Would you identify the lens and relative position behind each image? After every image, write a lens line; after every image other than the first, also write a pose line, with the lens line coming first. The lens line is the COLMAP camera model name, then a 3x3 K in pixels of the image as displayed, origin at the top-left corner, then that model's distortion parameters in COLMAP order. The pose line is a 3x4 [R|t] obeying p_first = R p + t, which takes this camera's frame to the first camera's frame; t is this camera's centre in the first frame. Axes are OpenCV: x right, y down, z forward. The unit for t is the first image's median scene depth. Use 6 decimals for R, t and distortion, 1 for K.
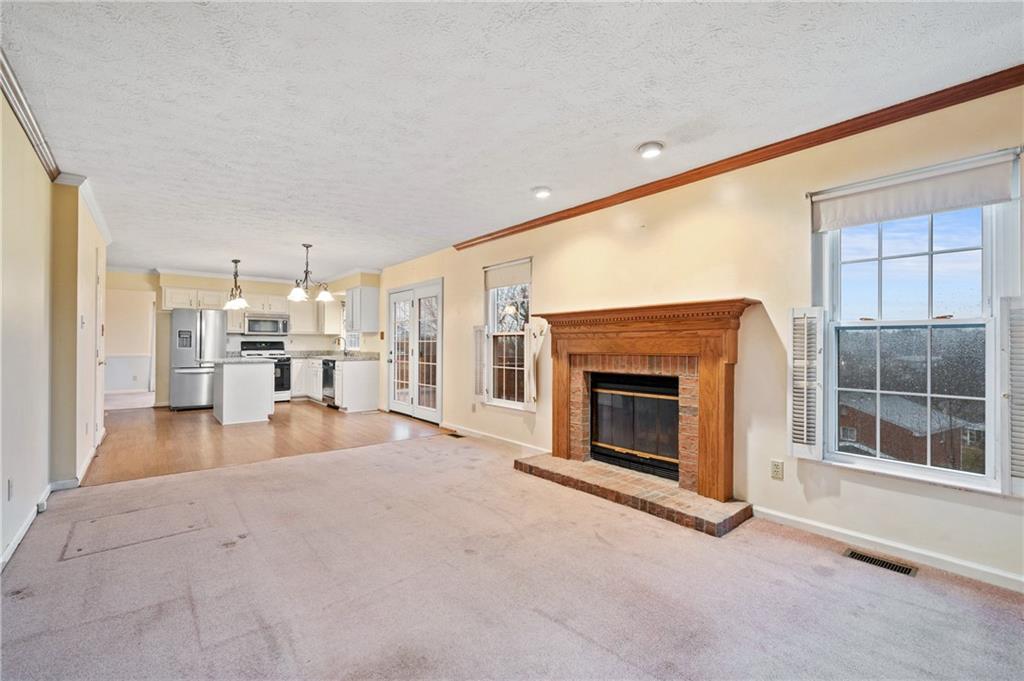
lens RADIAL K [[436.8, 0, 512.0], [0, 436.8, 340.5], [0, 0, 1]] dist [-0.003429, -0.000281]
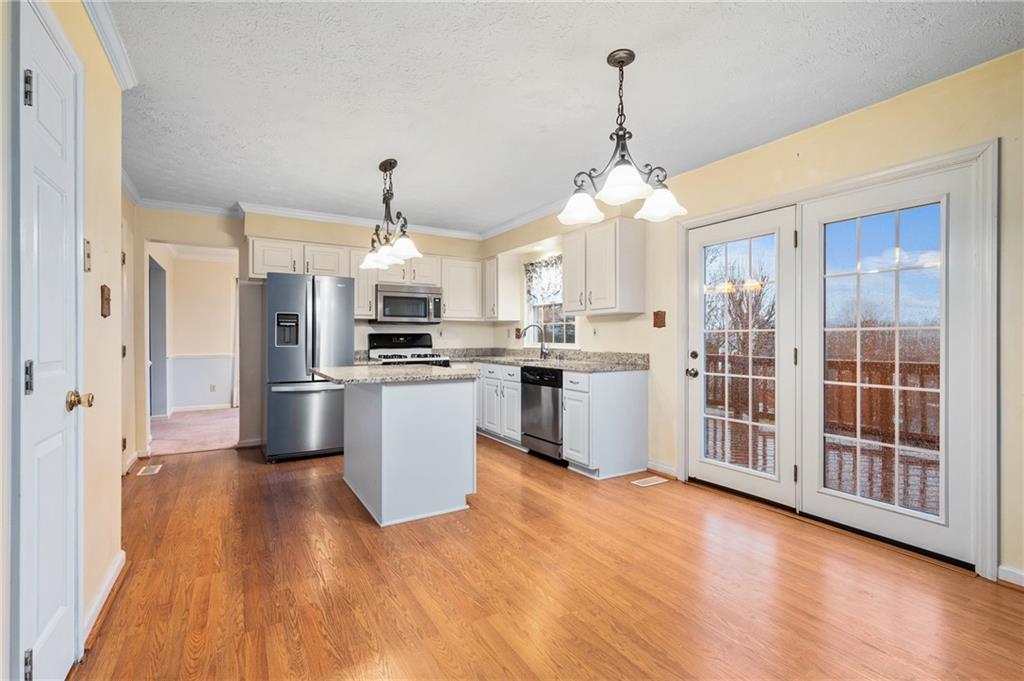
lens RADIAL K [[461.2, 0, 512.0], [0, 461.2, 340.5], [0, 0, 1]] dist [0.000796, 0.000558]
pose [[0.988232, -0.002453, -0.152944, -0.379731], [0.004795, 0.999877, 0.014940, 0.003439], [0.152888, -0.015498, 0.988122, 0.466678]]
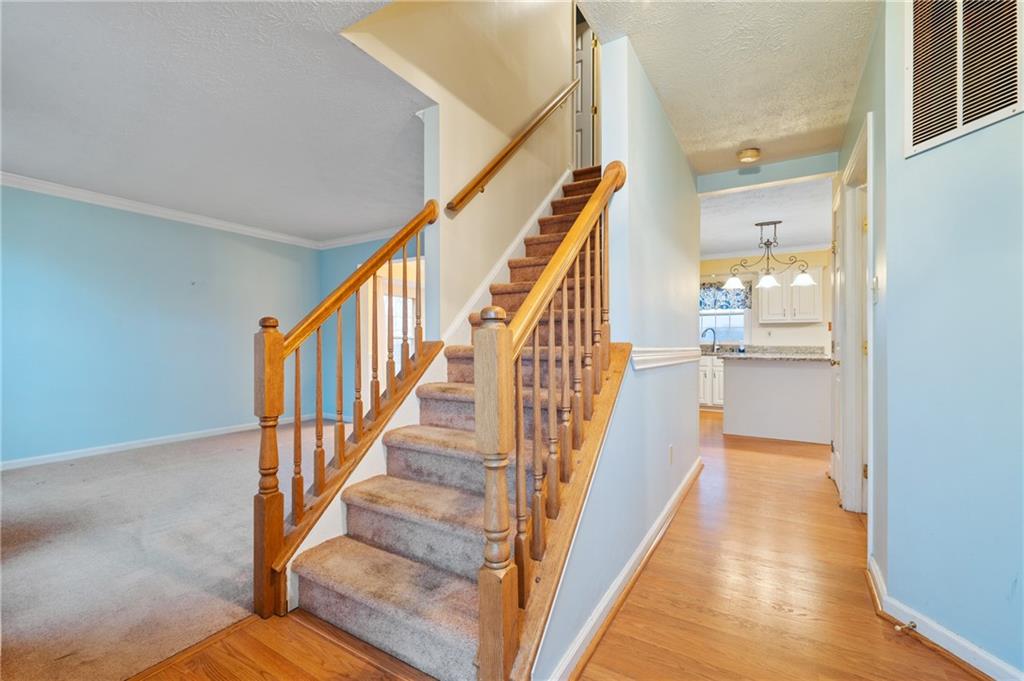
lens RADIAL K [[436.8, 0, 512.0], [0, 436.8, 340.5], [0, 0, 1]] dist [-0.003429, -0.000281]
pose [[0.946685, -0.002065, 0.322154, -1.157864], [0.000137, 0.999982, 0.006008, 0.010229], [-0.322160, -0.005643, 0.946668, 0.399241]]
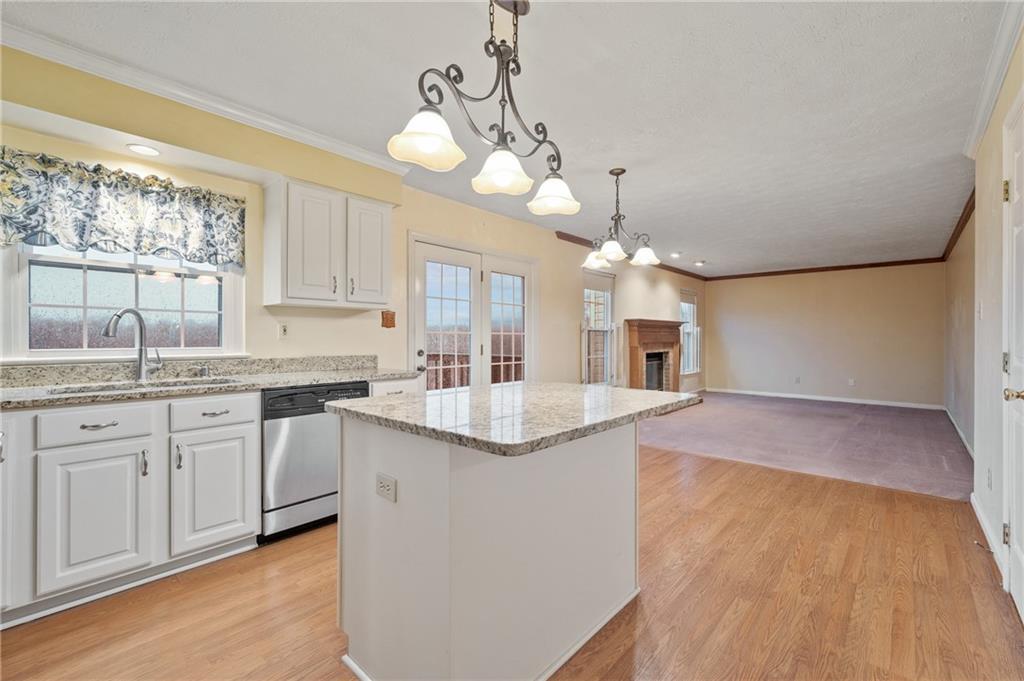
lens RADIAL K [[436.8, 0, 512.0], [0, 436.8, 340.5], [0, 0, 1]] dist [-0.003429, -0.000281]
pose [[-0.140262, -0.006883, 0.990091, -0.789308], [-0.010362, 0.999931, 0.005484, 0.007562], [-0.990060, -0.009490, -0.140324, 0.930062]]
